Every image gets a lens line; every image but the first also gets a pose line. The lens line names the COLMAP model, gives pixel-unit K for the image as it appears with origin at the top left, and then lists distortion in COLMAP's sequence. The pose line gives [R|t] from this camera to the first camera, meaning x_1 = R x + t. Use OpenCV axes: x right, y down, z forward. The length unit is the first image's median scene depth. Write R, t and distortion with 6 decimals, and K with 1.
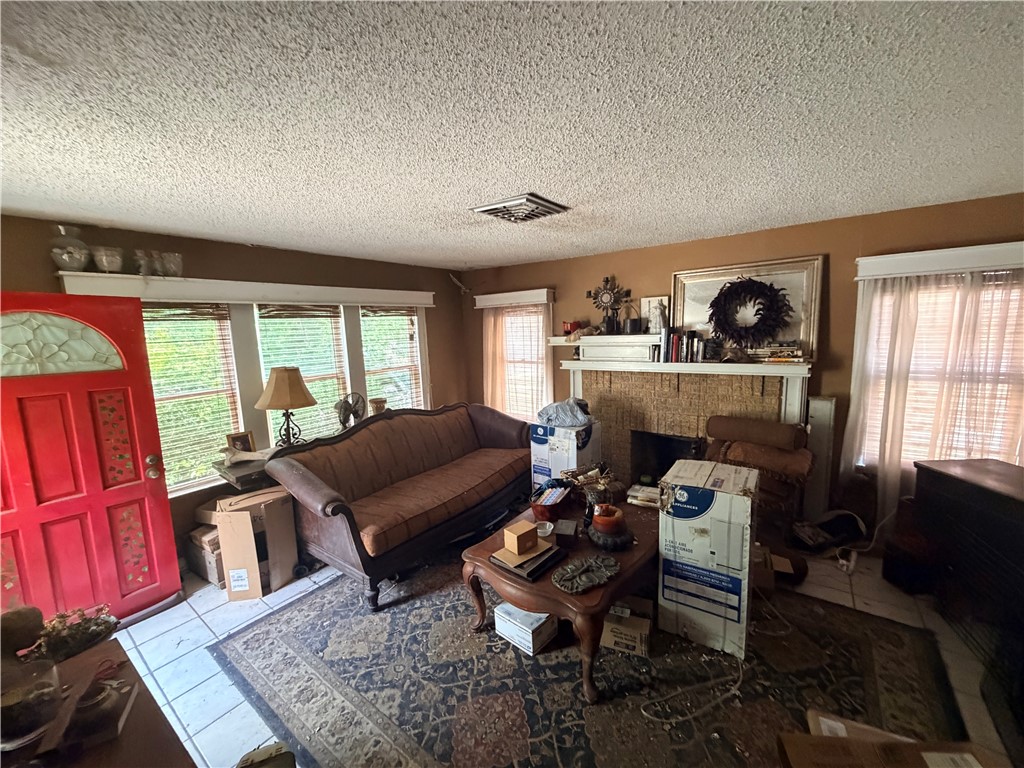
lens RADIAL K [[410.3, 0, 510.8], [0, 410.3, 386.2], [0, 0, 1]] dist [-0.001076, -0.000250]
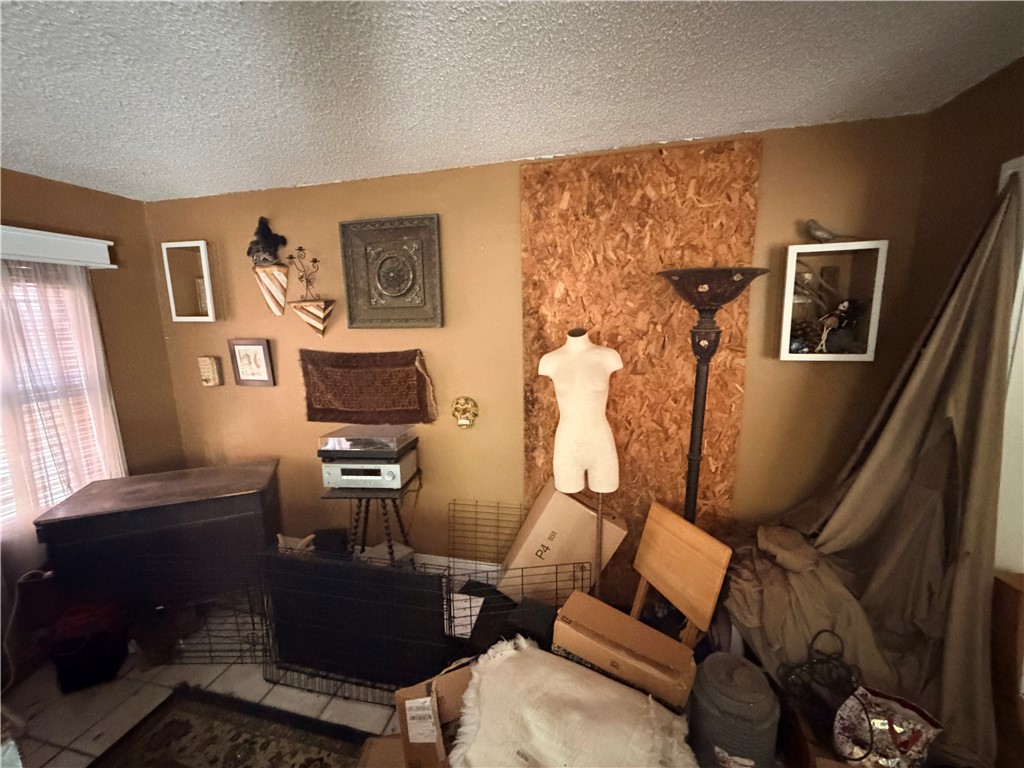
lens RADIAL K [[410.3, 0, 512.8], [0, 410.3, 384.9], [0, 0, 1]] dist [-0.001076, -0.000250]
pose [[-0.397577, -0.112220, 0.910681, 0.030796], [0.161702, 0.968391, 0.189926, -0.032155], [-0.903208, 0.222769, -0.366864, 0.343584]]
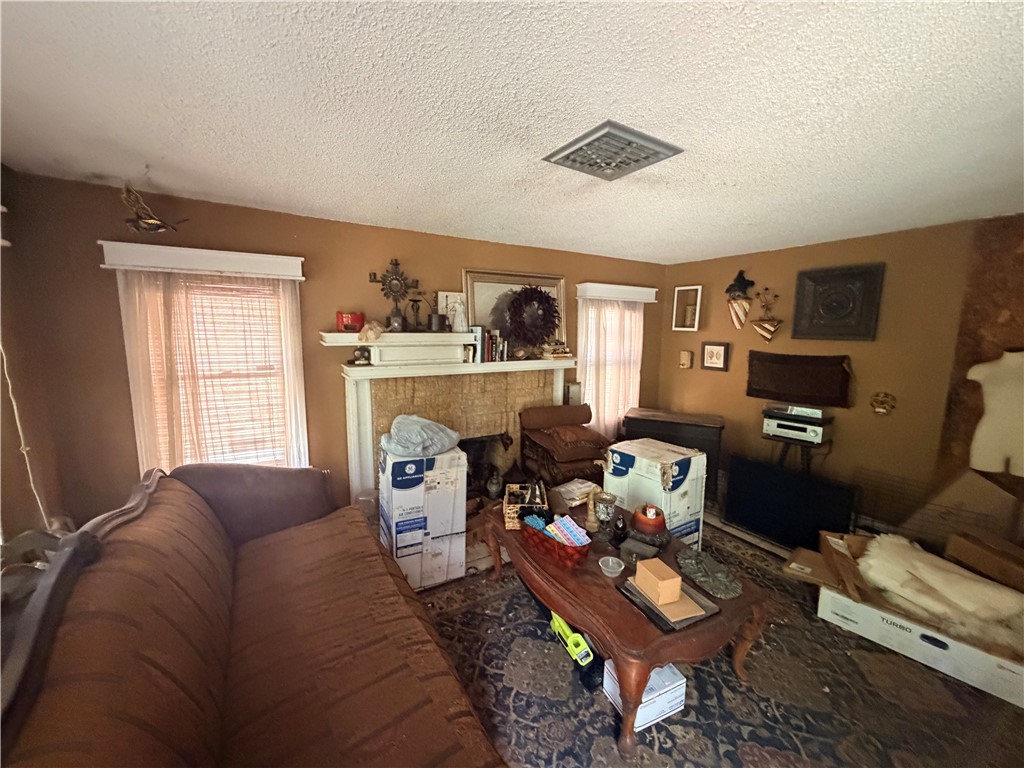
lens RADIAL K [[410.3, 0, 508.1], [0, 410.3, 384.6], [0, 0, 1]] dist [-0.001076, -0.000250]
pose [[0.392950, -0.087911, 0.915348, -0.483223], [0.103474, 0.993325, 0.050979, -0.049120], [-0.913720, 0.074683, 0.399423, 0.569067]]
